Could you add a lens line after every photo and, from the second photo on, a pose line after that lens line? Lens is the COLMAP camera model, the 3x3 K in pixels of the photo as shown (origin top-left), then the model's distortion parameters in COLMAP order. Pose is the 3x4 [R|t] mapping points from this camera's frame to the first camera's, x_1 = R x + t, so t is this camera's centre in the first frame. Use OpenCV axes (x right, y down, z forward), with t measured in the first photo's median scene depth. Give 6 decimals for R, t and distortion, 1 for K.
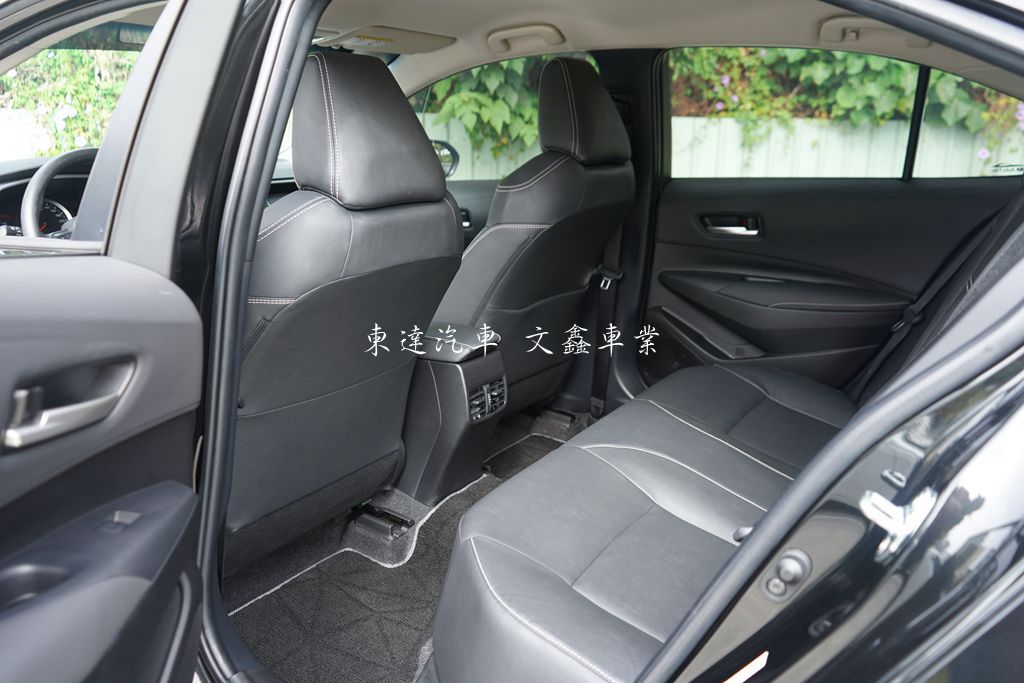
lens RADIAL K [[829.8, 0, 506.5], [0, 829.8, 340.4], [0, 0, 1]] dist [-0.013910, 0.007843]
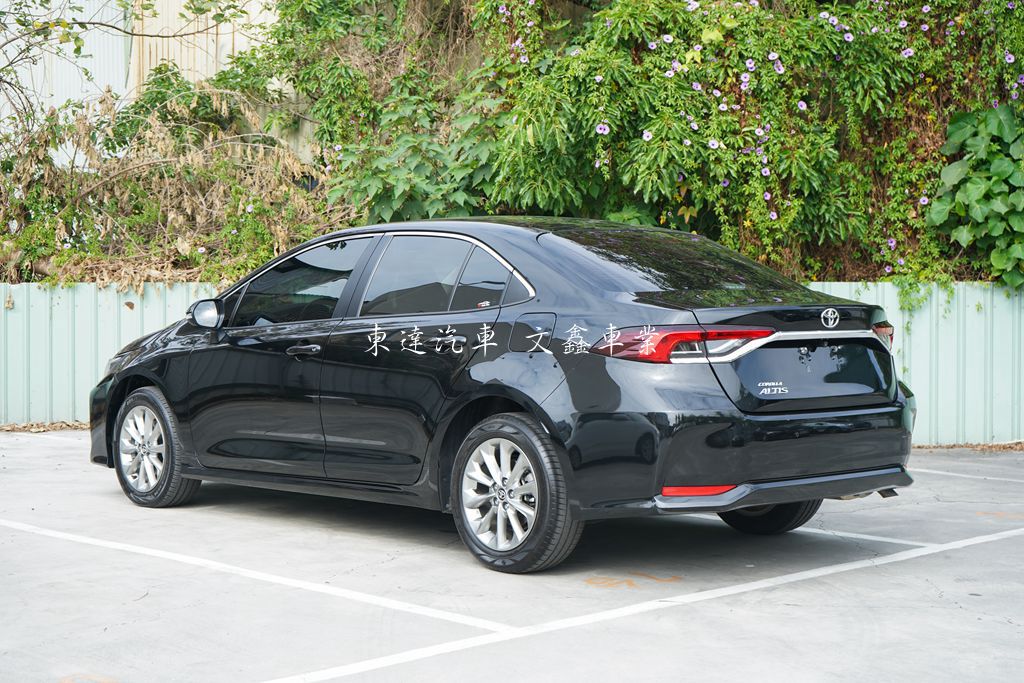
lens RADIAL K [[1657.2, 0, 506.7], [0, 1657.2, 337.7], [0, 0, 1]] dist [-0.045570, 0.000000]
pose [[0.966437, -0.005555, -0.256843, 0.330035], [-0.054032, 0.973009, -0.224352, 0.244506], [0.251157, 0.230700, 0.940052, -0.882170]]
